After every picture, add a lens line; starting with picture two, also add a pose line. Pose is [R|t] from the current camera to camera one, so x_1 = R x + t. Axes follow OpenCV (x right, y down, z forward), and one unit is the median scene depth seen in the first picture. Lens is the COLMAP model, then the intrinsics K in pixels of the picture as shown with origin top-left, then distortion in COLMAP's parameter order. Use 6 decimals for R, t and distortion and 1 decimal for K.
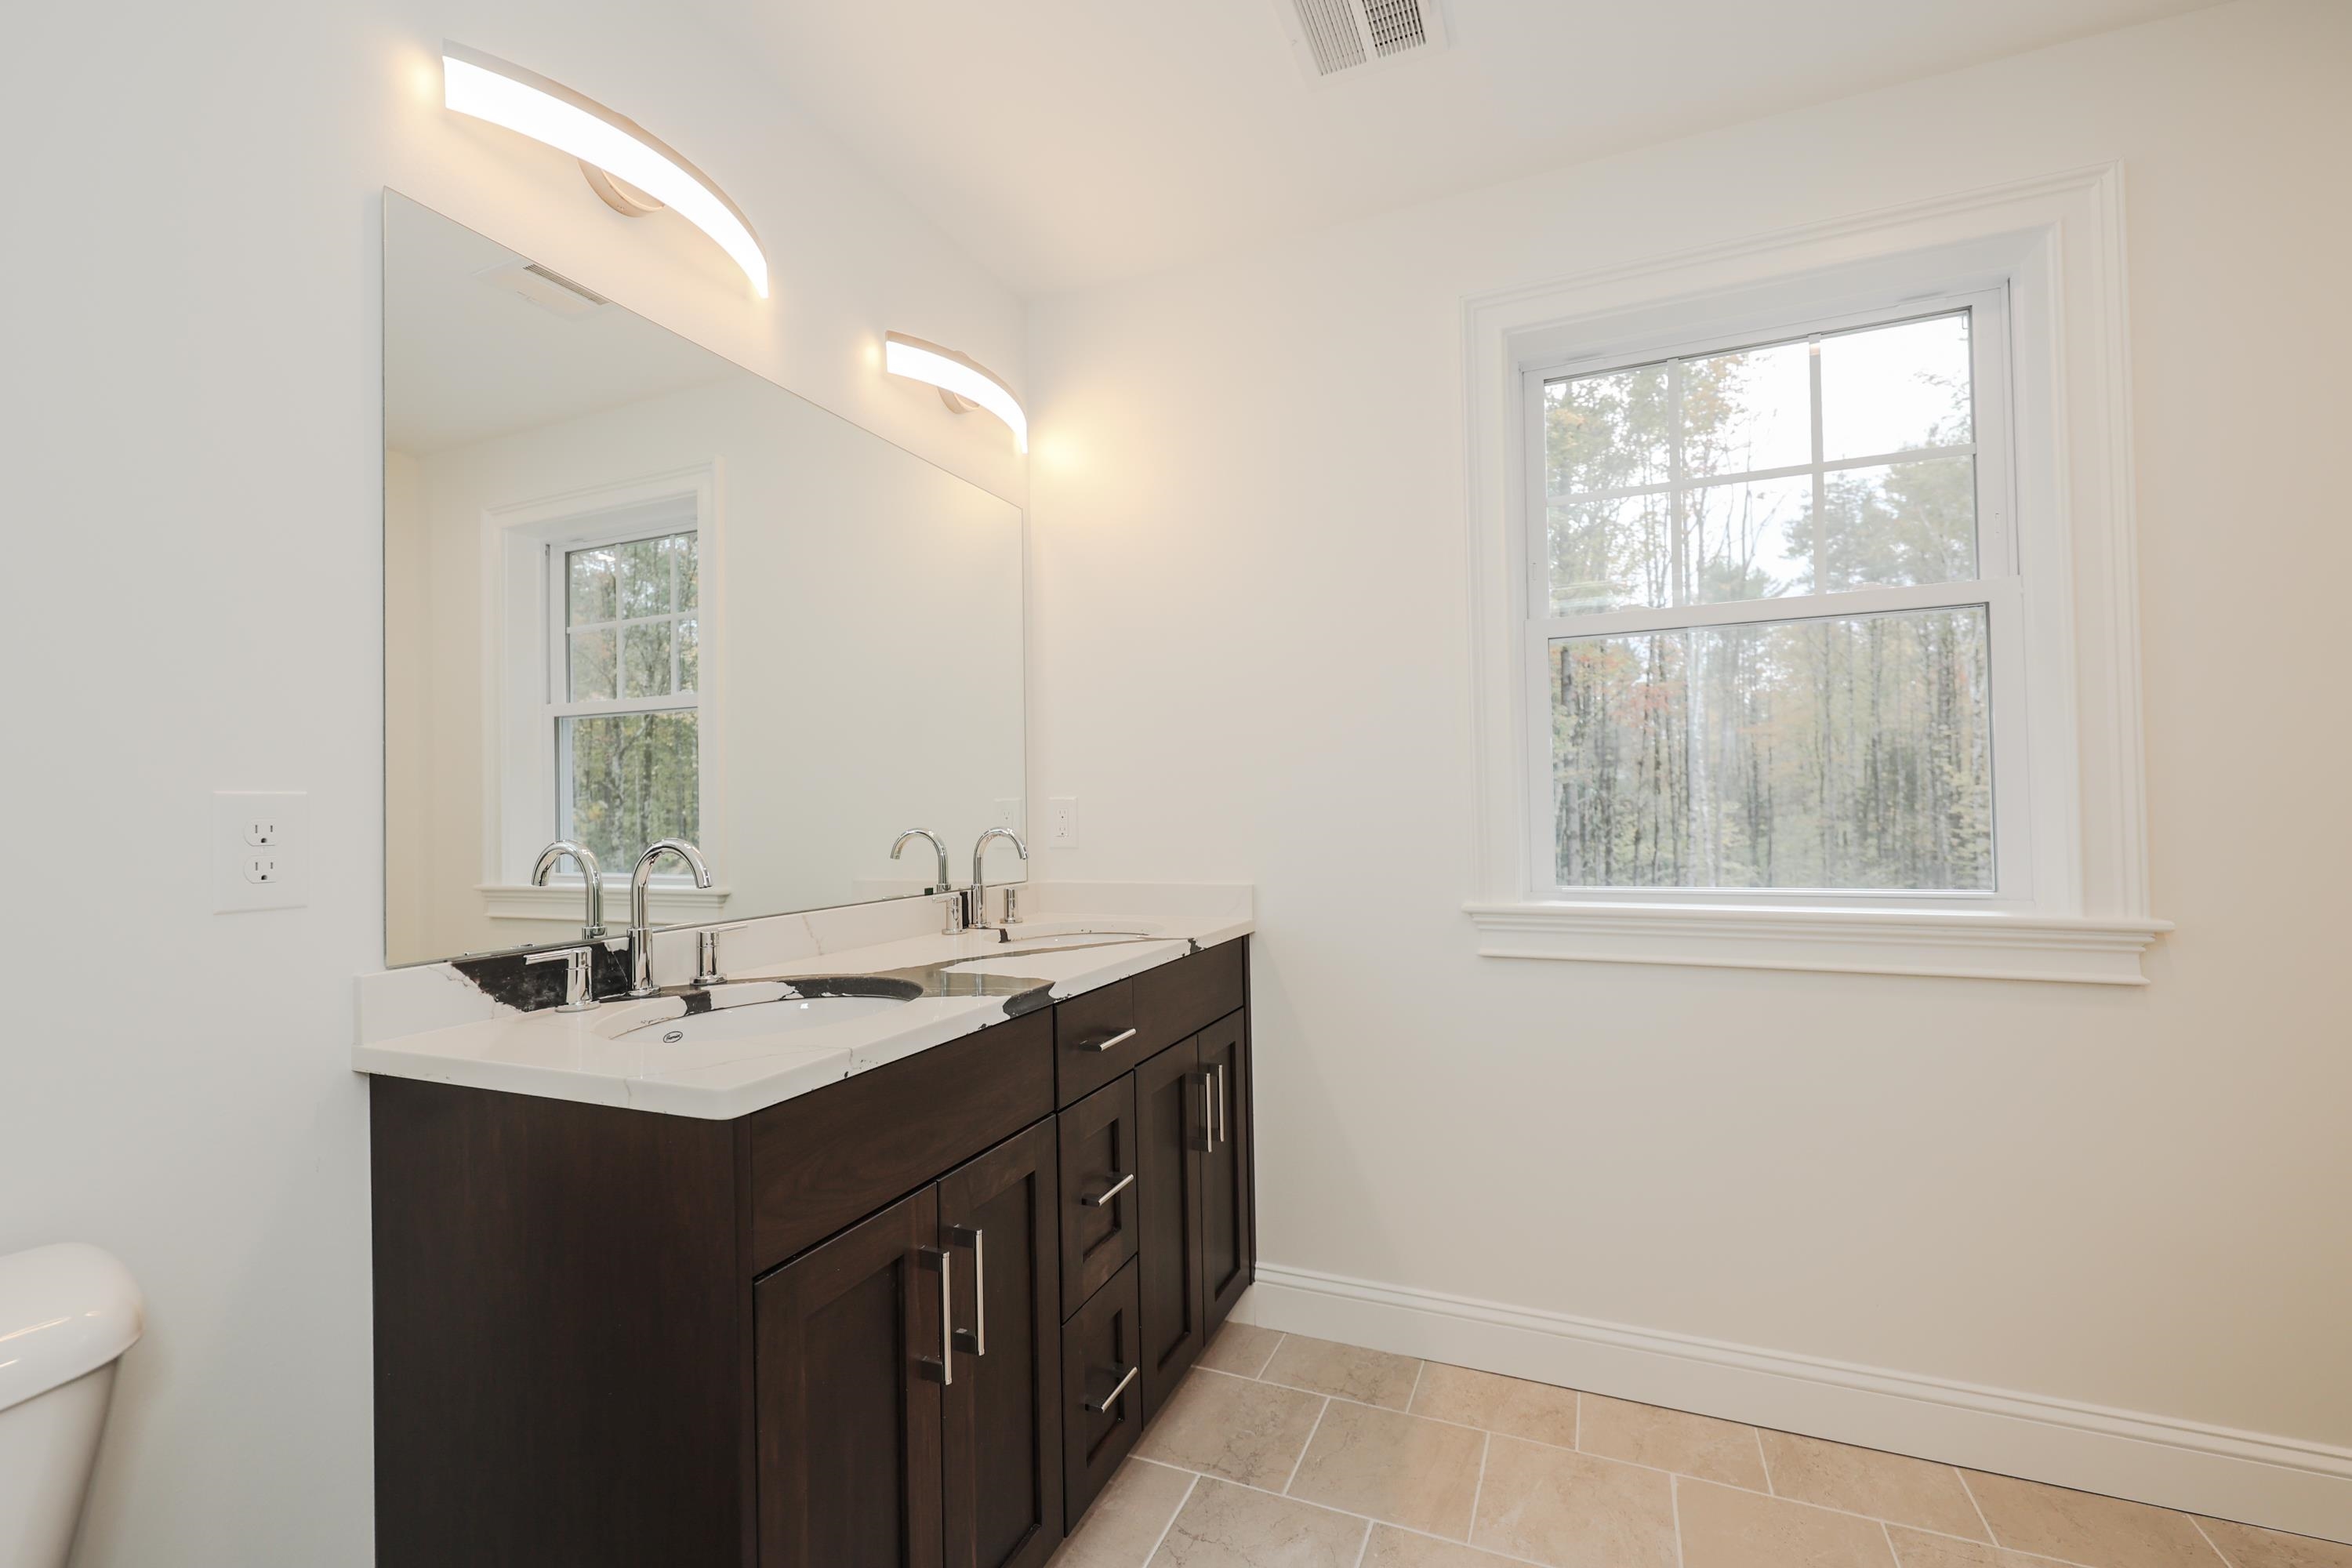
lens RADIAL K [[990.5, 0, 1181.6], [0, 990.5, 775.6], [0, 0, 1]] dist [0.001588, 0.000500]
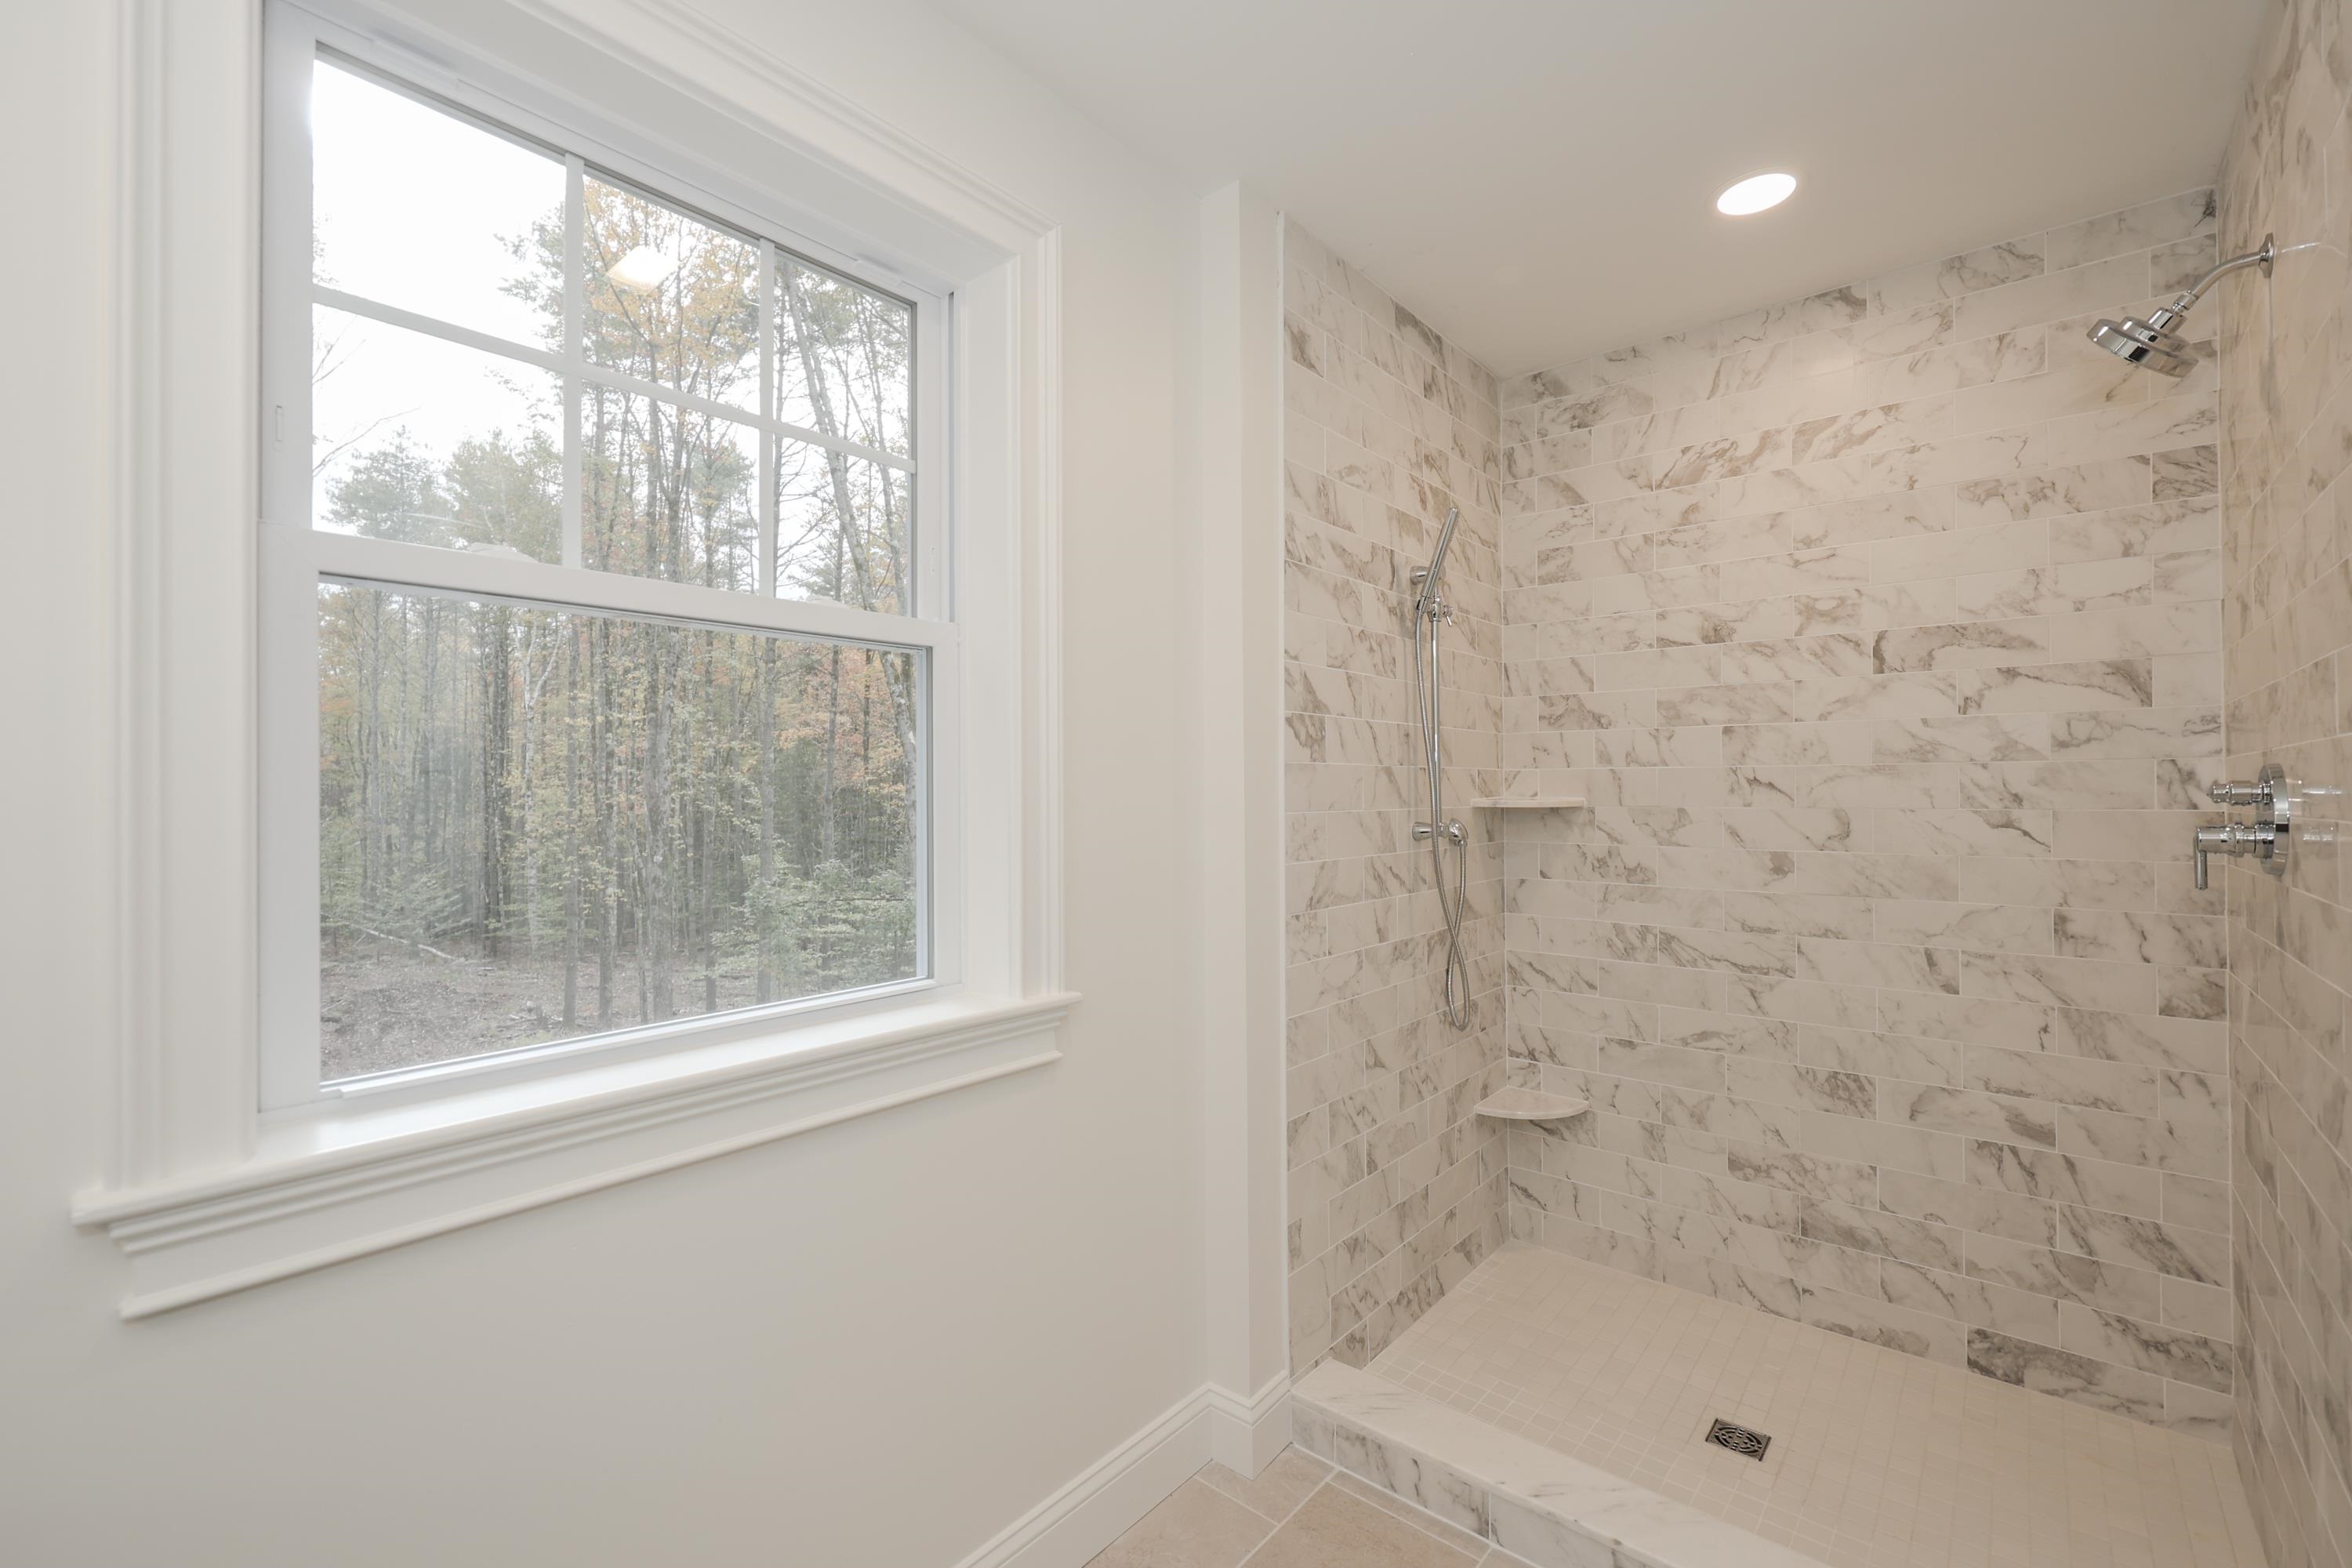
lens RADIAL K [[999.5, 0, 1176.0], [0, 999.5, 784.0], [0, 0, 1]] dist [0.000365, 0.000143]
pose [[0.298429, 0.021689, 0.954185, 0.040708], [-0.032546, 0.999392, -0.012537, -0.054128], [-0.953877, -0.027313, 0.298953, 0.558962]]
